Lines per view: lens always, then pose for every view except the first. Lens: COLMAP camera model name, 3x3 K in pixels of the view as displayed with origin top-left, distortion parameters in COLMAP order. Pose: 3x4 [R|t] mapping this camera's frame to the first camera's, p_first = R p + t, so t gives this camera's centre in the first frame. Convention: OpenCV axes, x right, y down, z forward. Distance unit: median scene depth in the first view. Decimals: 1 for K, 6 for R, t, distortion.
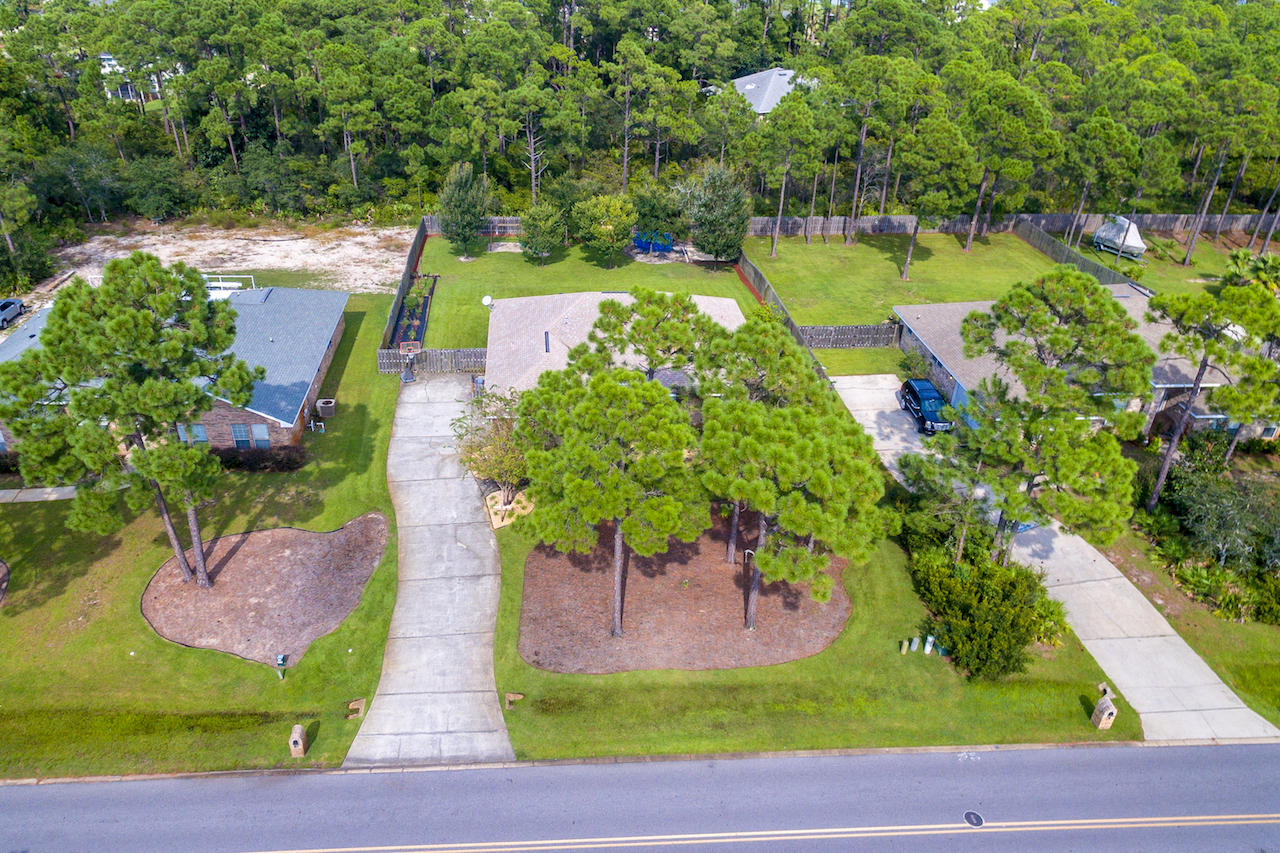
lens RADIAL K [[701.7, 0, 630.1], [0, 701.7, 419.6], [0, 0, 1]] dist [0.007972, -0.000980]
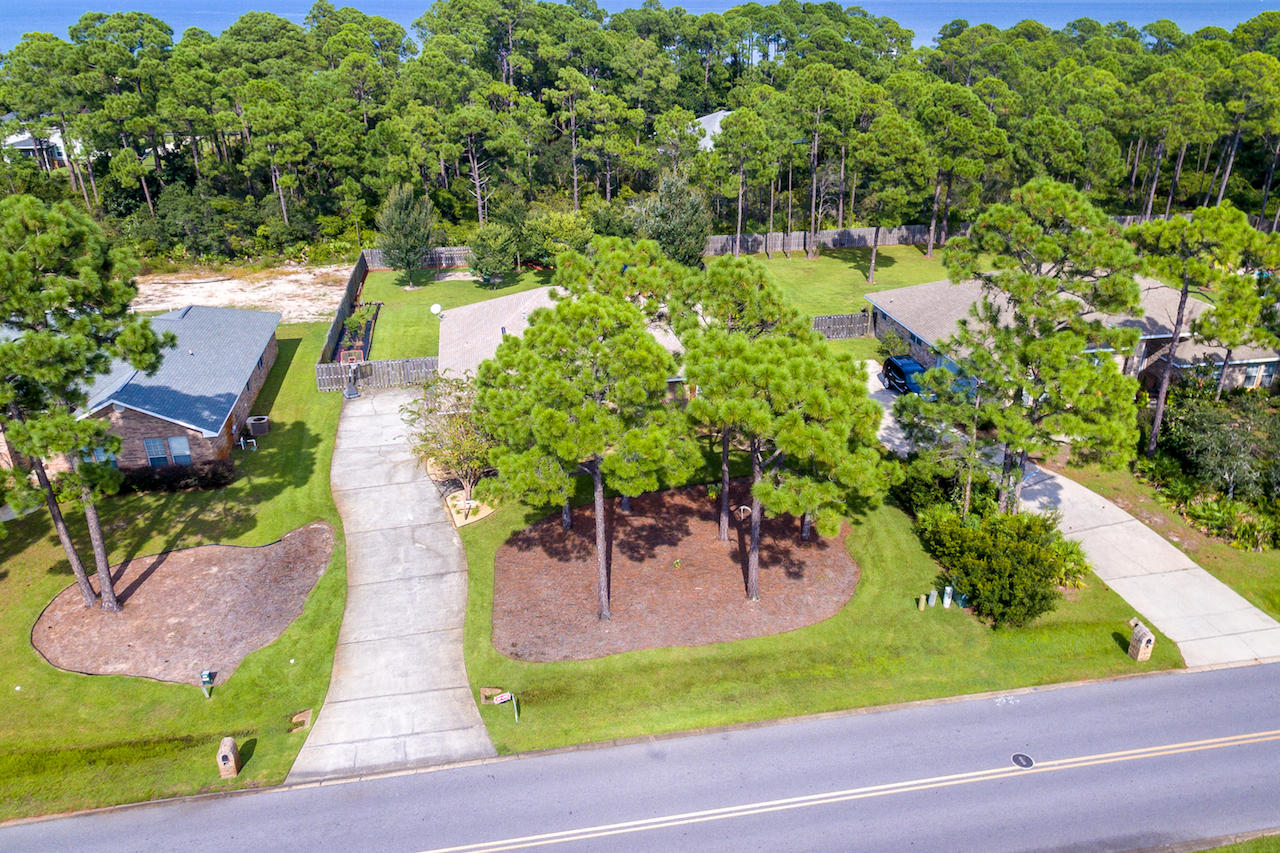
lens RADIAL K [[733.1, 0, 652.3], [0, 733.1, 433.0], [0, 0, 1]] dist [0.004168, 0.003775]
pose [[0.994344, -0.073508, 0.076654, -0.011288], [0.079271, 0.994023, -0.075056, 0.128206], [-0.070679, 0.080708, 0.994229, 0.054192]]
